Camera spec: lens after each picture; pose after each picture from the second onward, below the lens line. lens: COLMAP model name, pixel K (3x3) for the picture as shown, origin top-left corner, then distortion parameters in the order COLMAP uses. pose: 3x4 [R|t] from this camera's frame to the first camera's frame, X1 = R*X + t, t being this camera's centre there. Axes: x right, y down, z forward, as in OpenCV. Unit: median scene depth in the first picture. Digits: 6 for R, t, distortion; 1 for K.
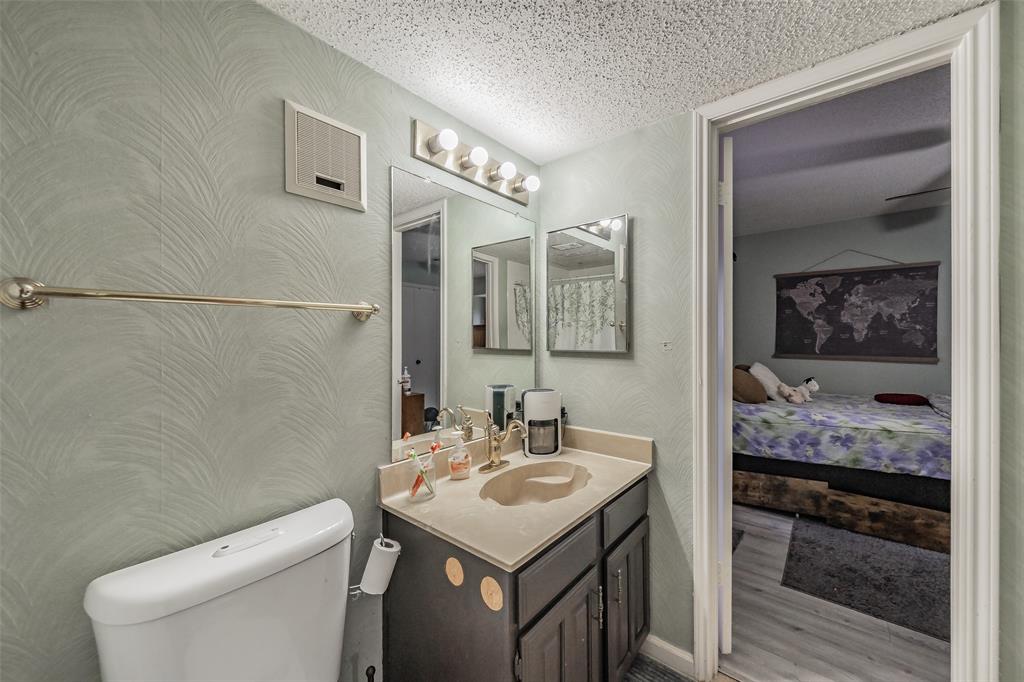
lens RADIAL K [[370.5, 0, 512.9], [0, 370.5, 338.9], [0, 0, 1]] dist [-0.001261, -0.000061]
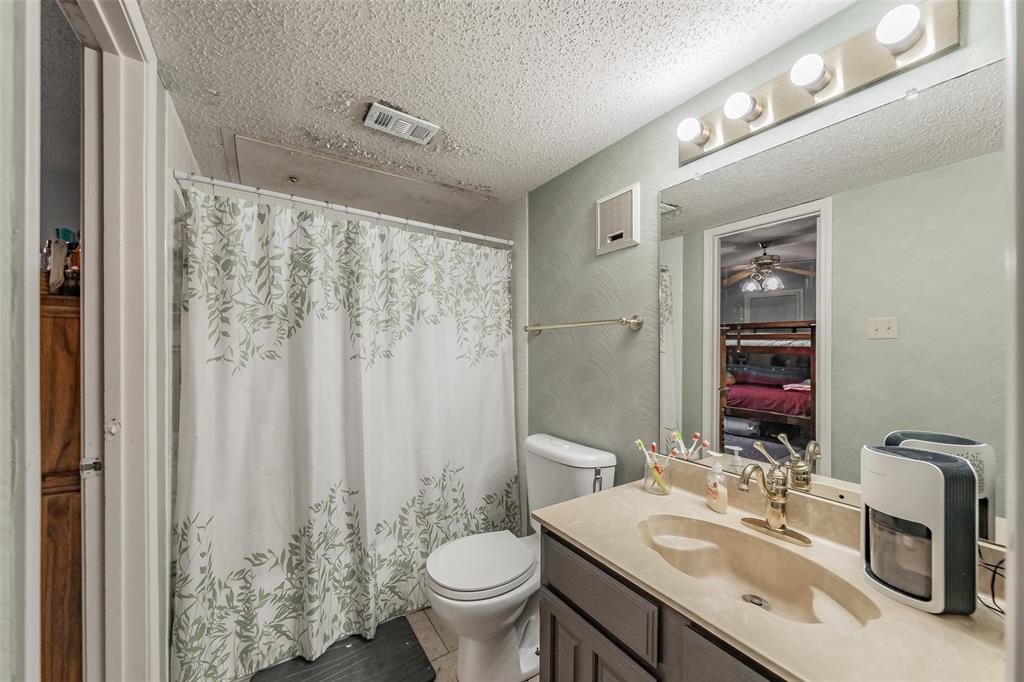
lens RADIAL K [[360.0, 0, 512.0], [0, 360.0, 341.0], [0, 0, 1]] dist [-0.000872, 0.000075]
pose [[-0.240638, -0.007658, -0.970585, 0.971337], [0.000473, 0.999968, -0.008007, -0.000206], [0.970615, -0.002386, -0.240627, 0.937831]]
